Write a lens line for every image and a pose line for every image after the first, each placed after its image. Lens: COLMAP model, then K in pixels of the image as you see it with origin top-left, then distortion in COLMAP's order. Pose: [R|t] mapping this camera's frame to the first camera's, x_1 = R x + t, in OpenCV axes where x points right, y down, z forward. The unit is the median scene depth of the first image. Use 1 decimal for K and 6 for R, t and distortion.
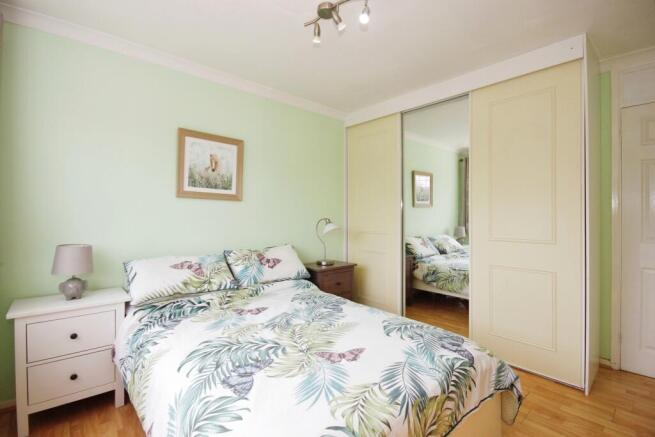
lens RADIAL K [[305.2, 0, 331.8], [0, 305.2, 219.4], [0, 0, 1]] dist [-0.011035, 0.000101]
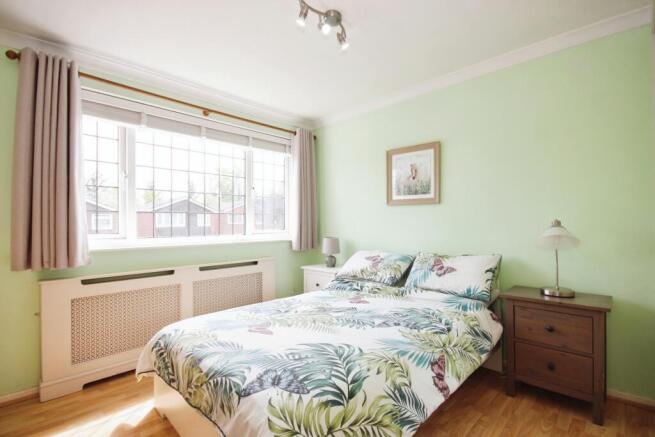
lens RADIAL K [[305.2, 0, 332.0], [0, 305.2, 220.0], [0, 0, 1]] dist [-0.011035, 0.000101]
pose [[0.072289, -0.016618, -0.997245, 0.722264], [-0.001437, 0.999858, -0.016766, 0.009806], [0.997383, 0.002645, 0.072255, 0.656287]]
